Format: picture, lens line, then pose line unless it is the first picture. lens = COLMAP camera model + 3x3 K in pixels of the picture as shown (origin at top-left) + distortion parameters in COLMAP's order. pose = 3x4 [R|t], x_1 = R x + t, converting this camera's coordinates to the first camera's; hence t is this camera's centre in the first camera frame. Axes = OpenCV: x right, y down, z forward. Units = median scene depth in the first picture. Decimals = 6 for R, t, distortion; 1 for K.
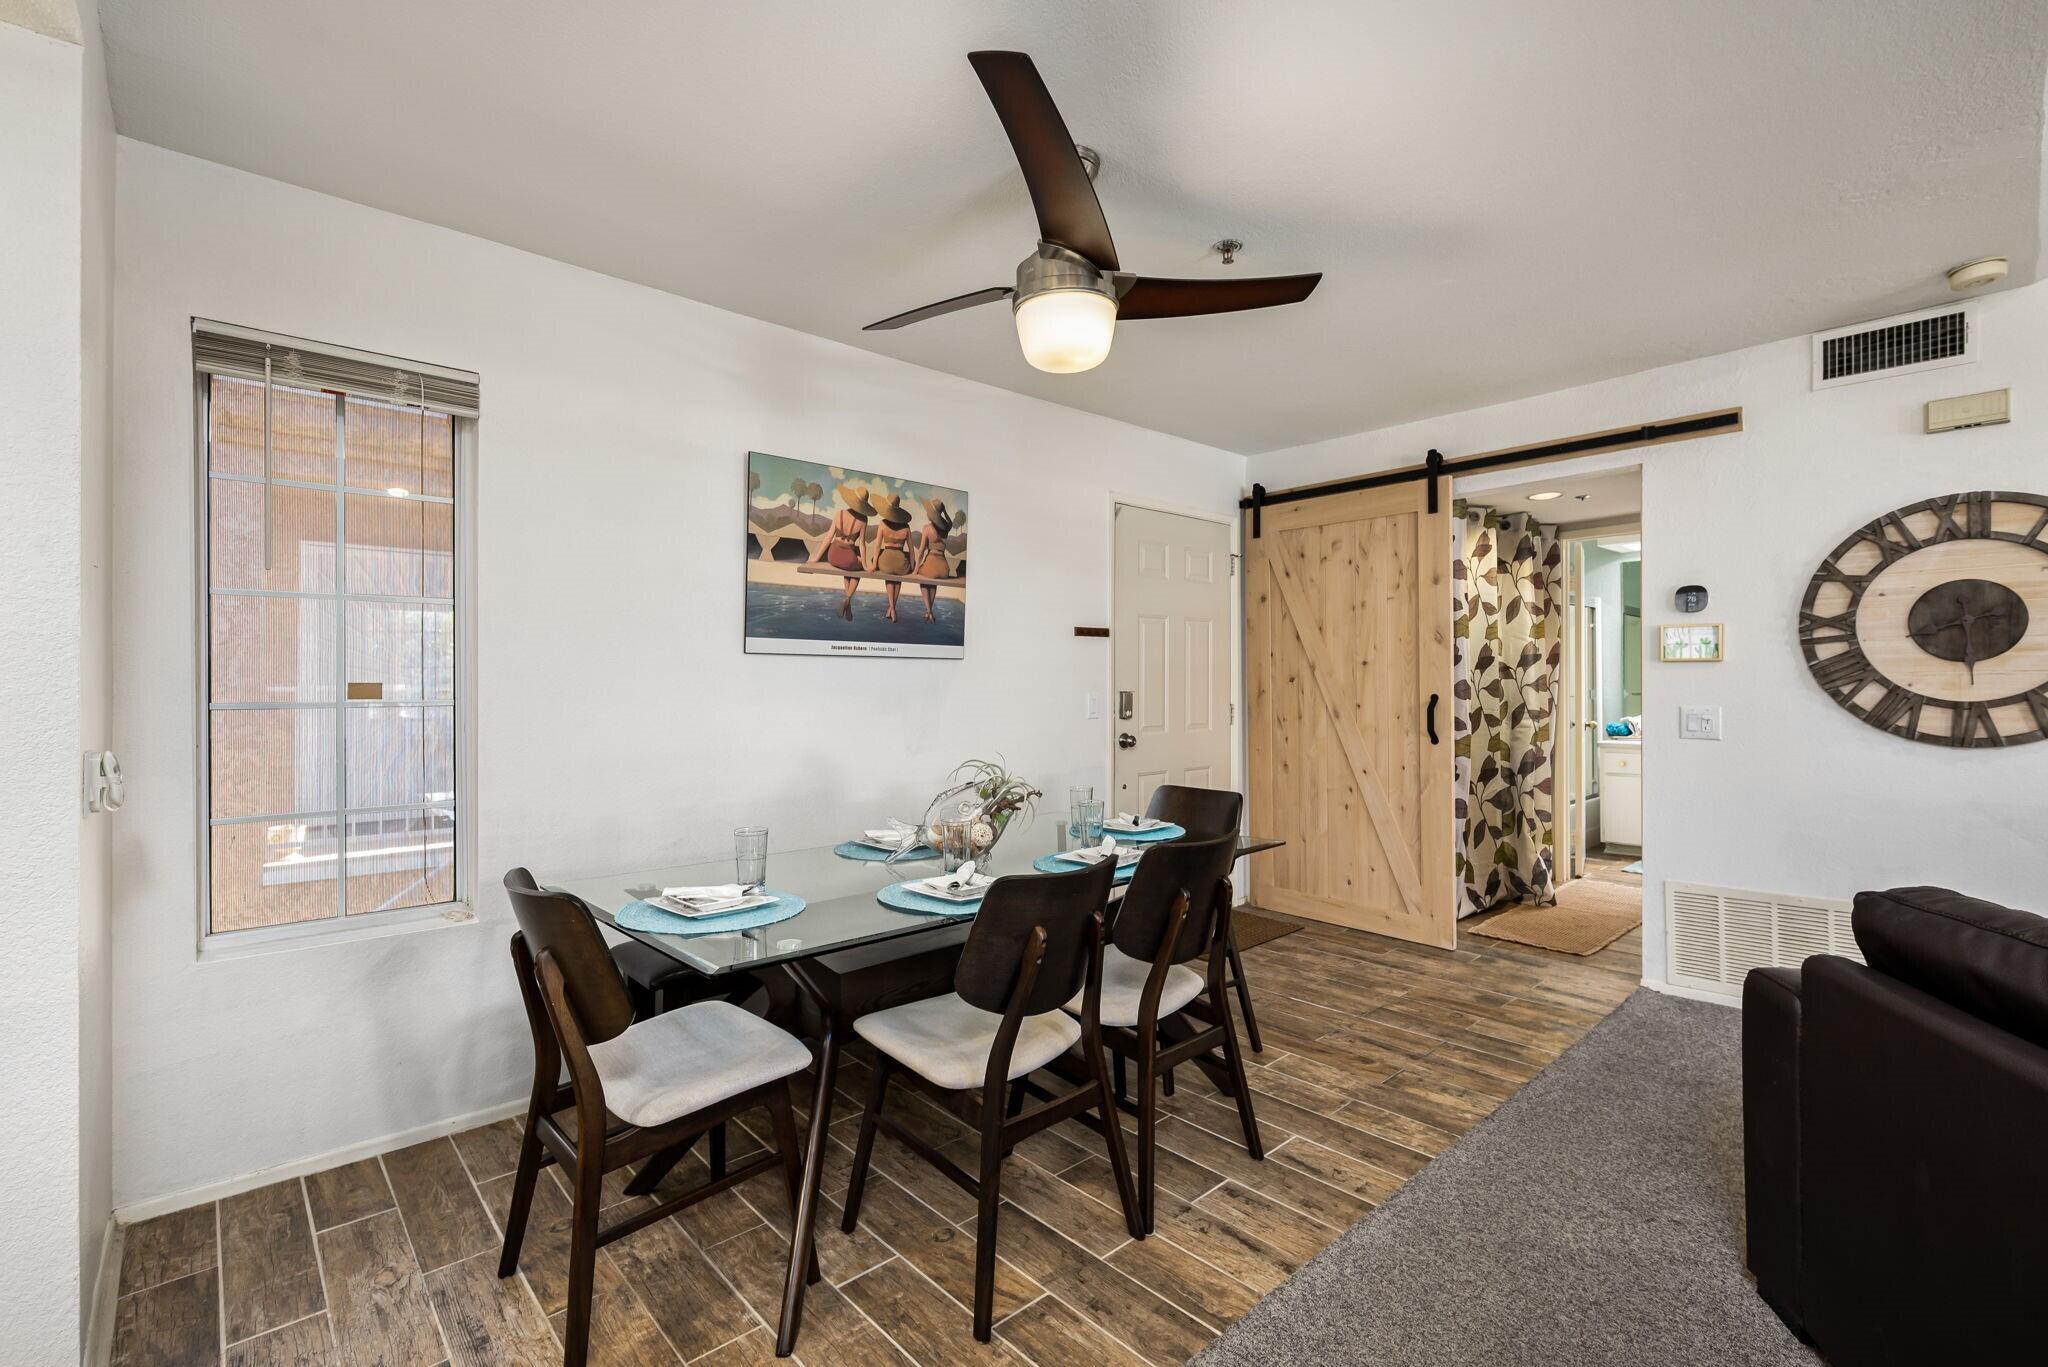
lens RADIAL K [[901.7, 0, 1021.2], [0, 901.7, 671.4], [0, 0, 1]] dist [0.000483, -0.002207]
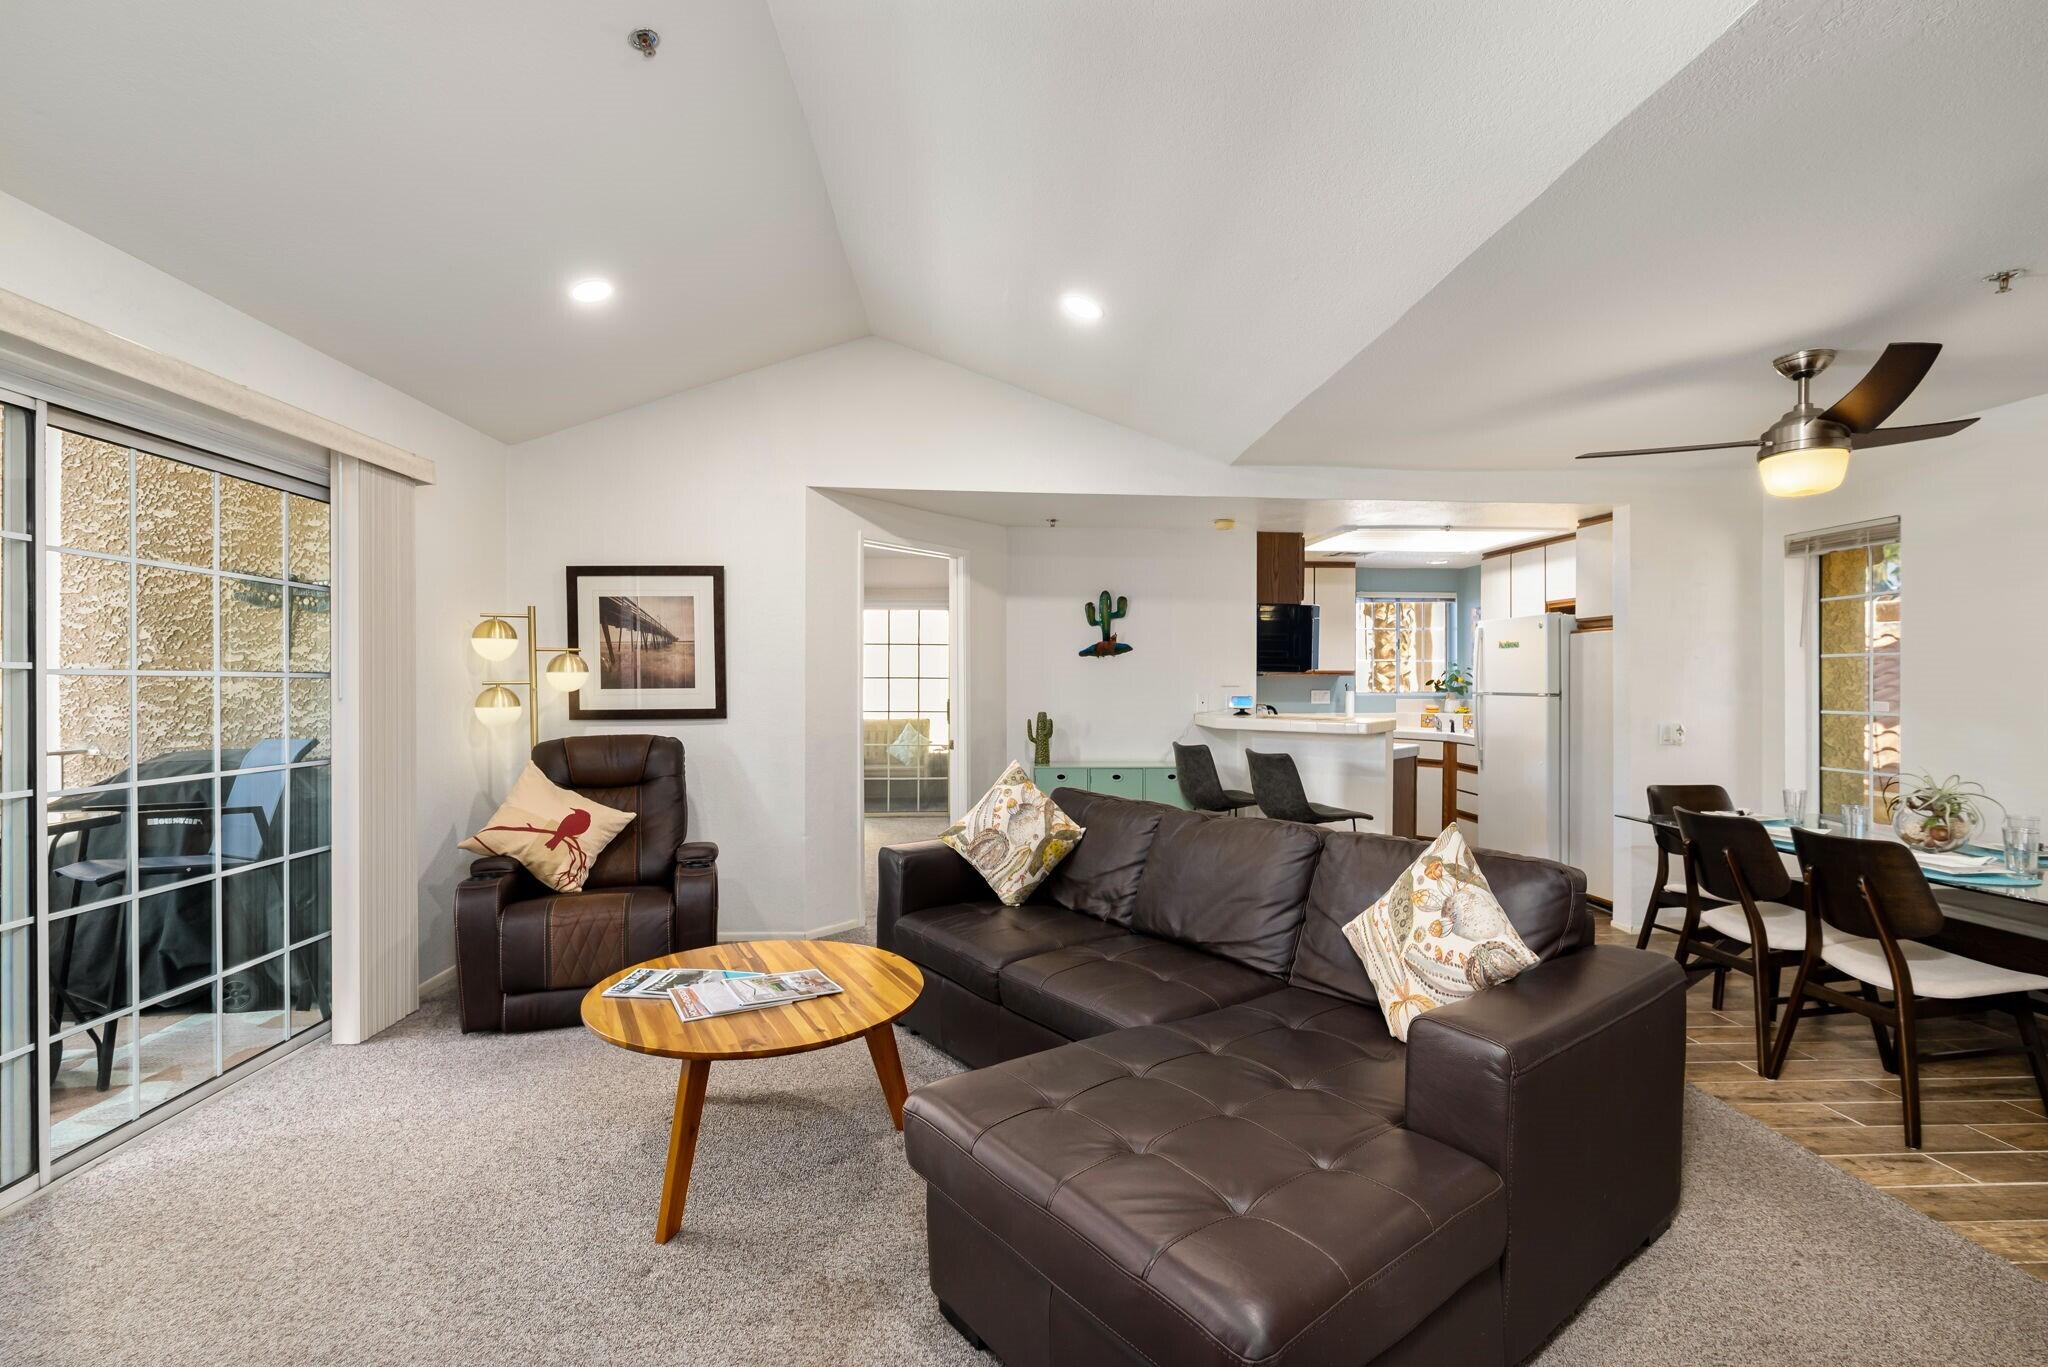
lens RADIAL K [[901.7, 0, 1025.6], [0, 901.7, 690.9], [0, 0, 1]] dist [0.000483, -0.002207]
pose [[-0.625689, 0.007866, -0.780033, 1.010067], [0.008136, 0.999961, 0.003558, -0.016479], [0.780030, -0.004120, -0.625728, 0.477571]]
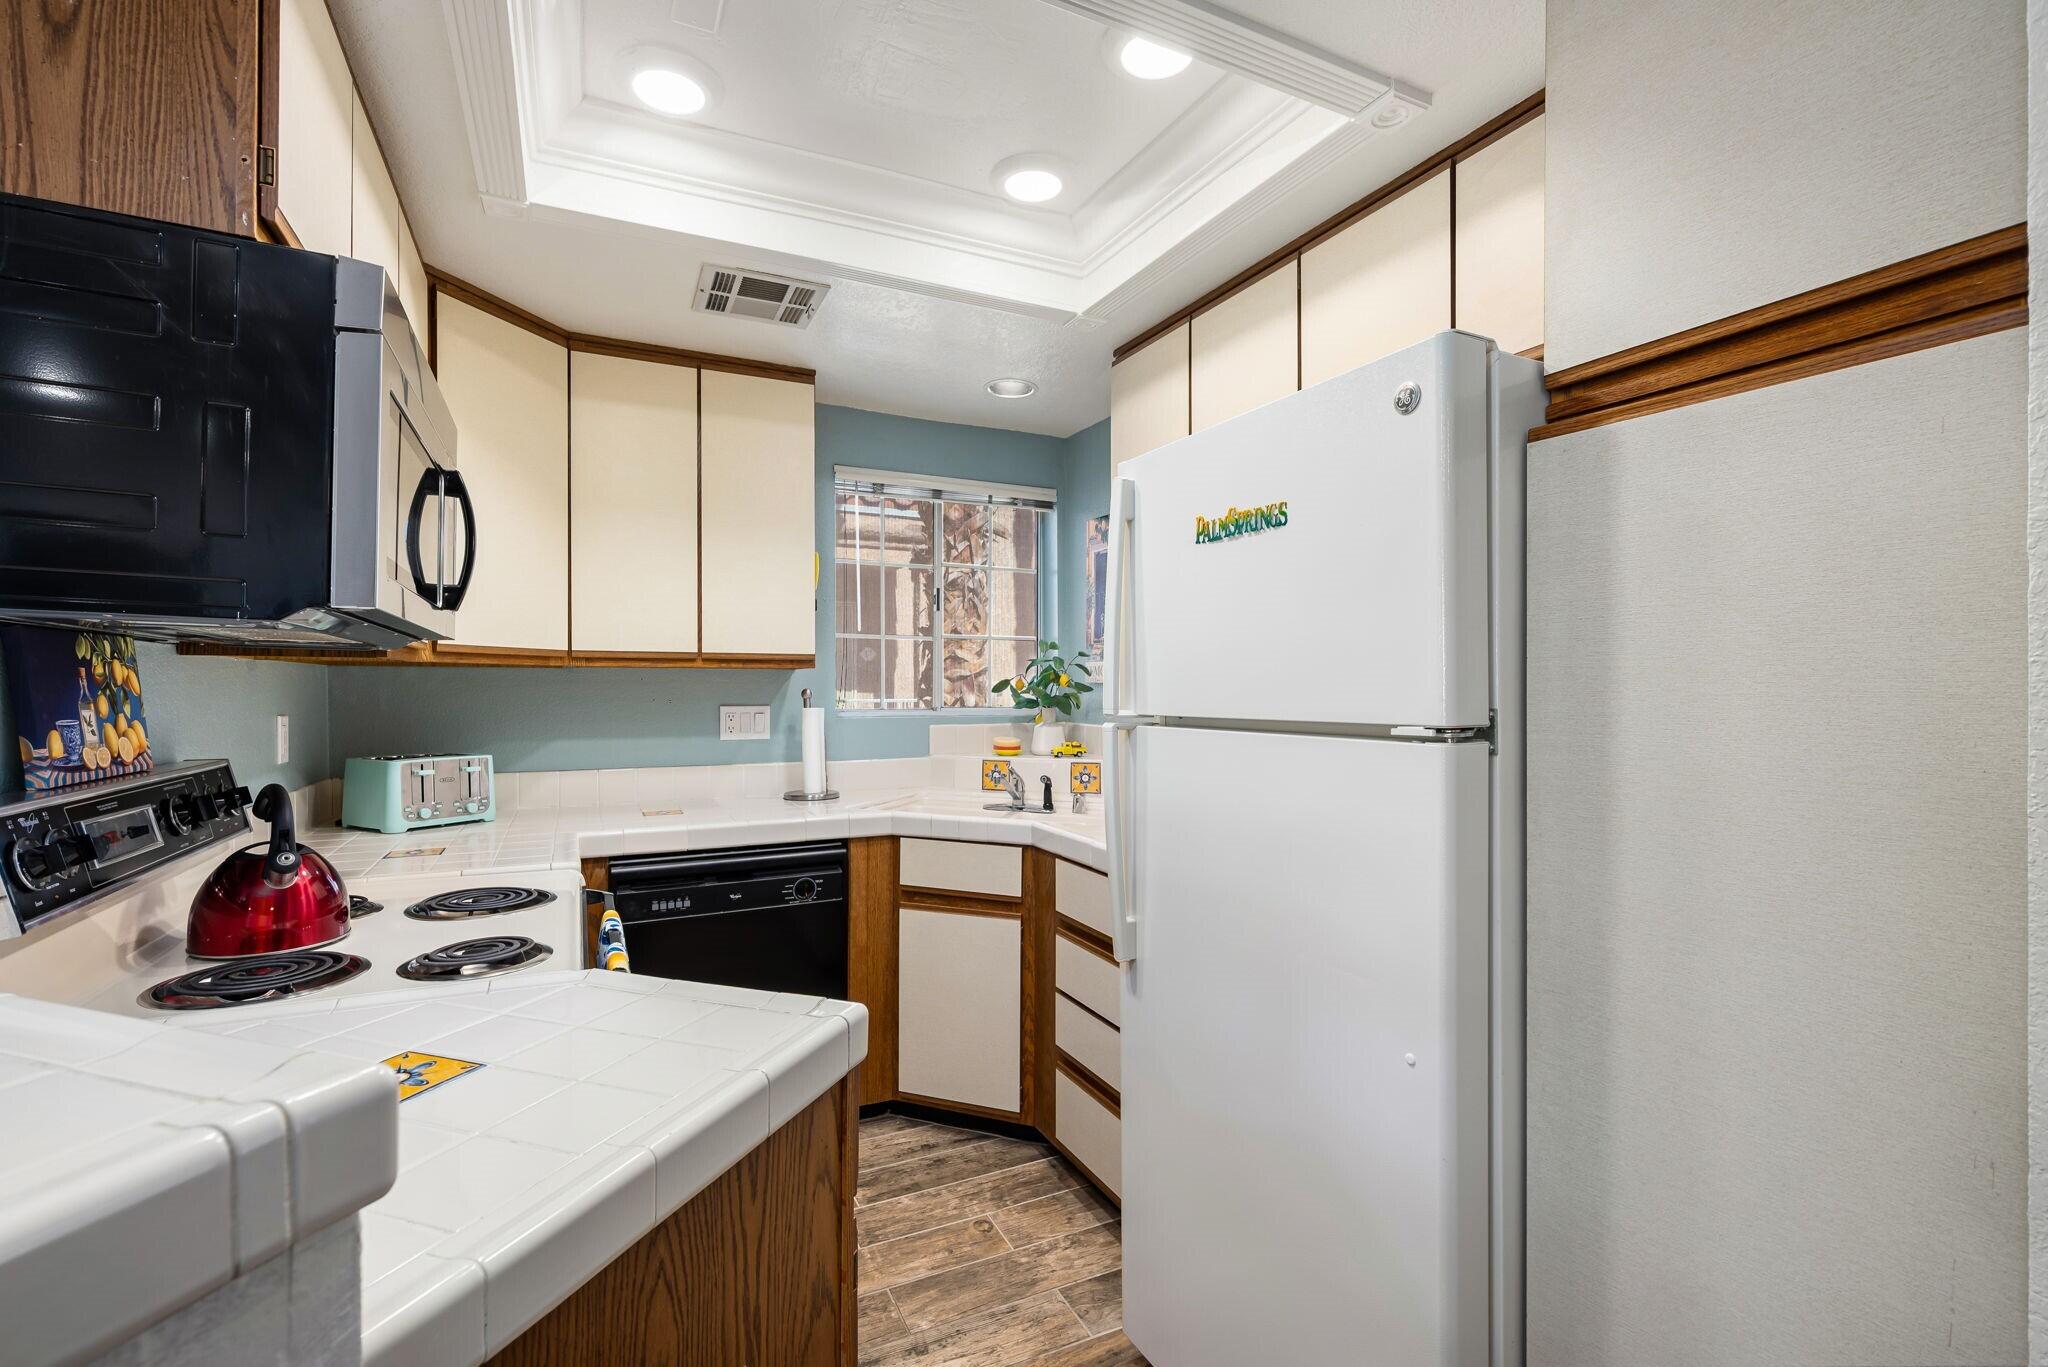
lens RADIAL K [[901.7, 0, 1023.3], [0, 901.7, 690.0], [0, 0, 1]] dist [0.000483, -0.002207]
pose [[-0.271862, 0.000284, -0.962336, -0.185329], [0.011621, 0.999928, -0.002988, -0.013947], [0.962266, -0.011996, -0.271845, 0.204088]]
